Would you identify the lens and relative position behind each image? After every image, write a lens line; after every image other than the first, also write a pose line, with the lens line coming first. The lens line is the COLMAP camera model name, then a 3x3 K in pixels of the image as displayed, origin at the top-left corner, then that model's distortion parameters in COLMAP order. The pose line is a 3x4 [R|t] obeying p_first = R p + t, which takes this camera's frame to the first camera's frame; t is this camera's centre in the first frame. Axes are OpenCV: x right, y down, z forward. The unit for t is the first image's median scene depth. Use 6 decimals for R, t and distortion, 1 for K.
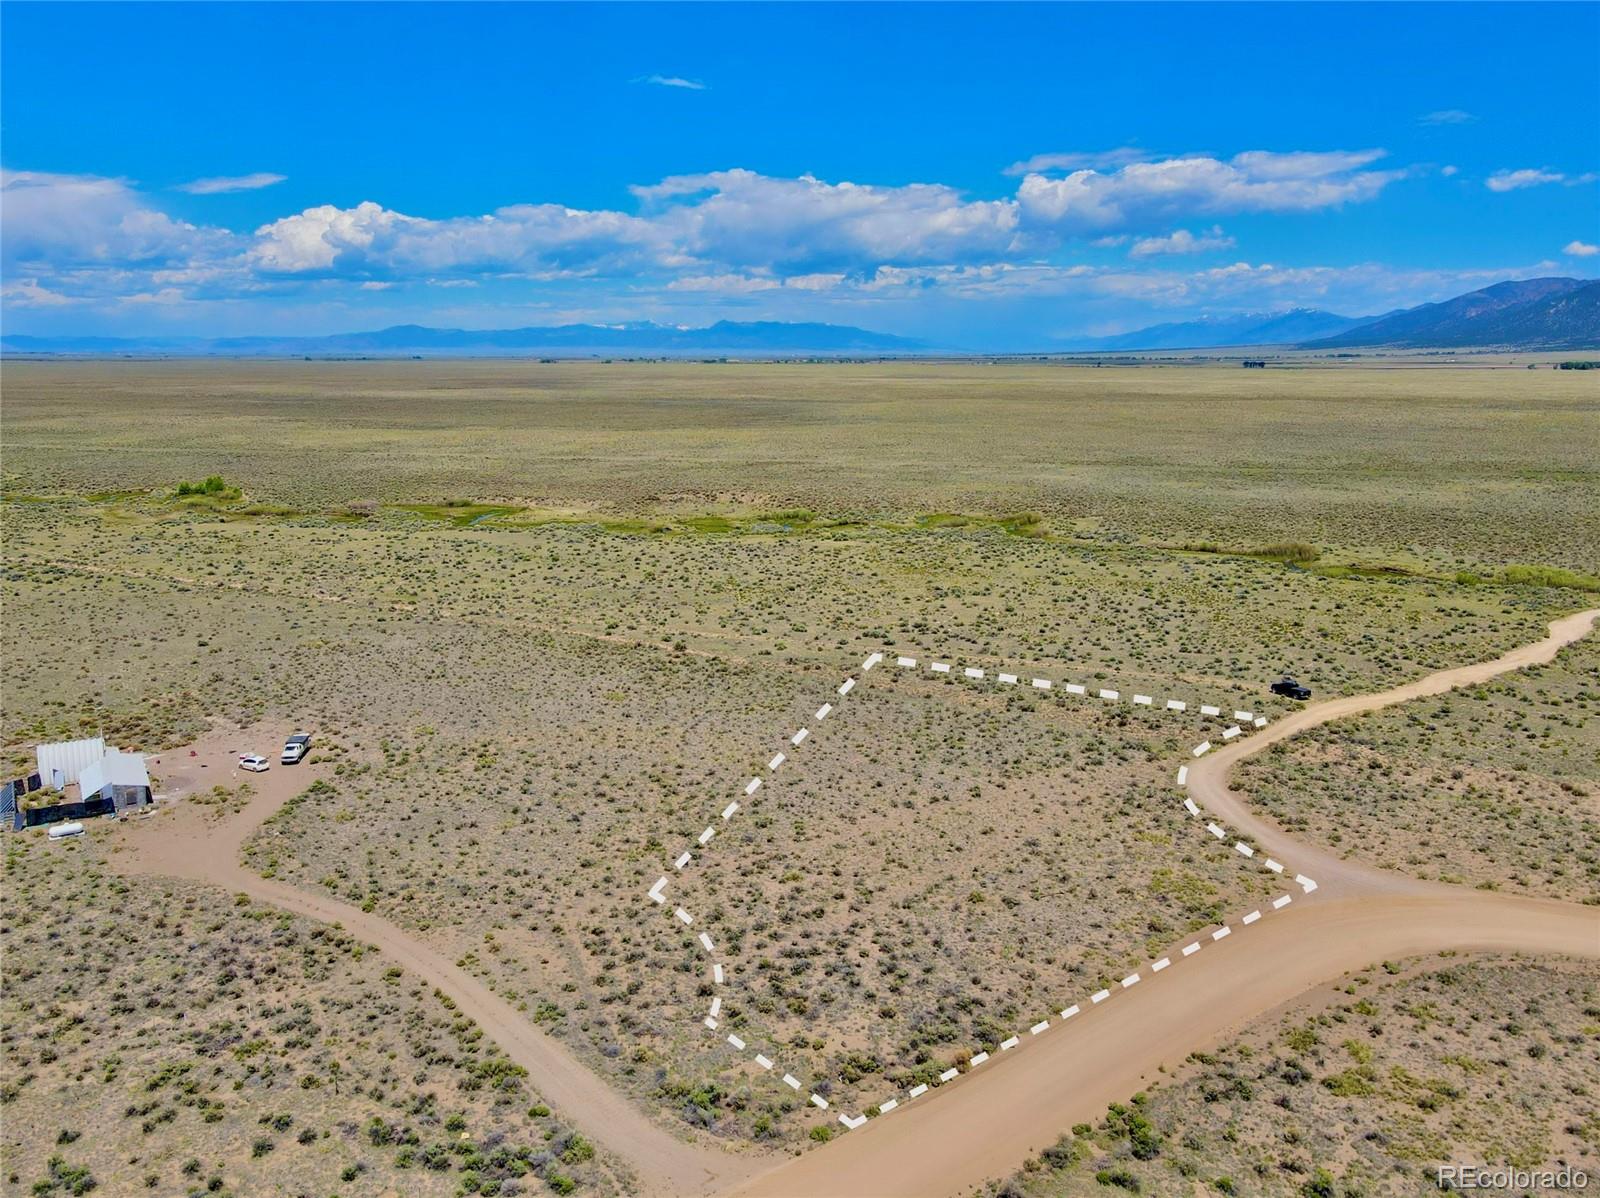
lens RADIAL K [[1262.7, 0, 751.0], [0, 1262.7, 553.0], [0, 0, 1]] dist [0.011414, 0.009342]
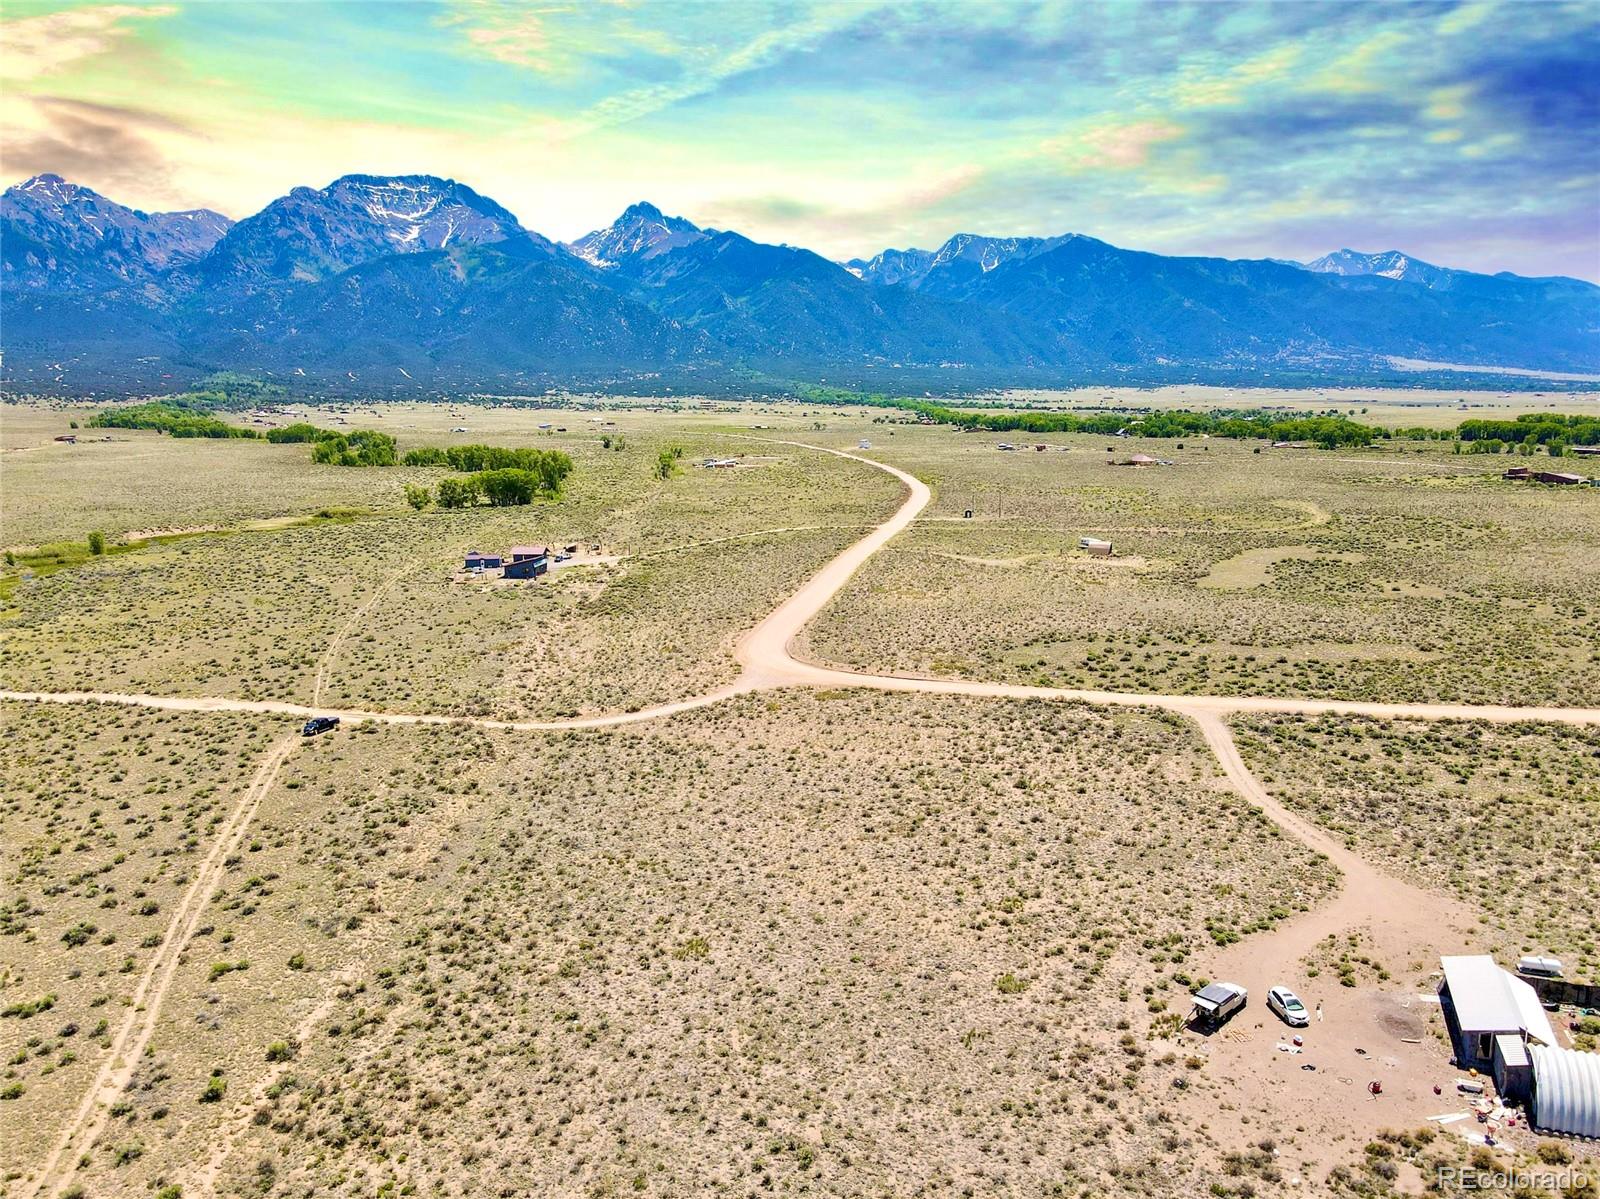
lens RADIAL K [[1162.0, 0, 800.0], [0, 1162.0, 599.5], [0, 0, 1]] dist [0.023074, 0.002146]
pose [[-0.626305, -0.127036, 0.769158, -0.803967], [0.133385, 0.954622, 0.266279, -0.284896], [-0.768082, 0.269366, -0.580940, 1.773605]]
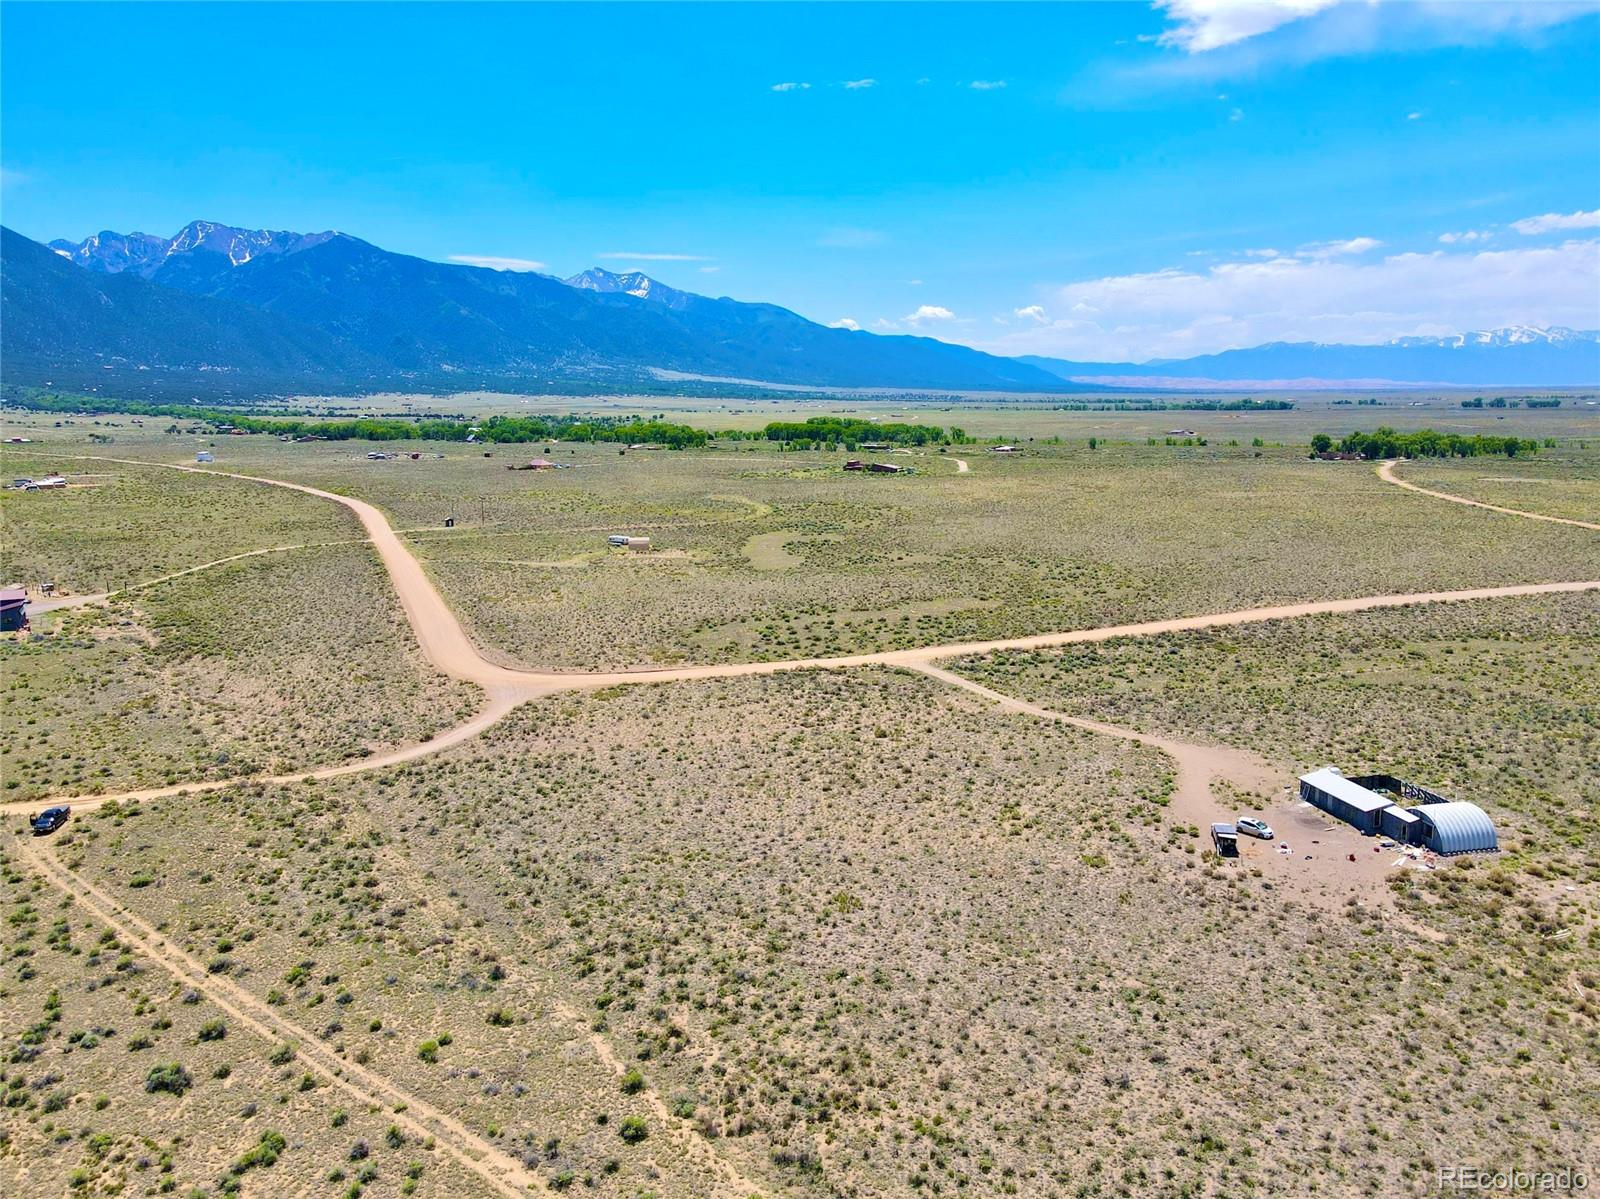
lens RADIAL K [[1171.7, 0, 800.0], [0, 1171.7, 599.5], [0, 0, 1]] dist [0.019475, 0.008527]
pose [[-0.954903, -0.038899, 0.294357, -0.376574], [0.059326, 0.946393, 0.317521, -0.350938], [-0.290929, 0.320665, -0.901407, 2.172133]]
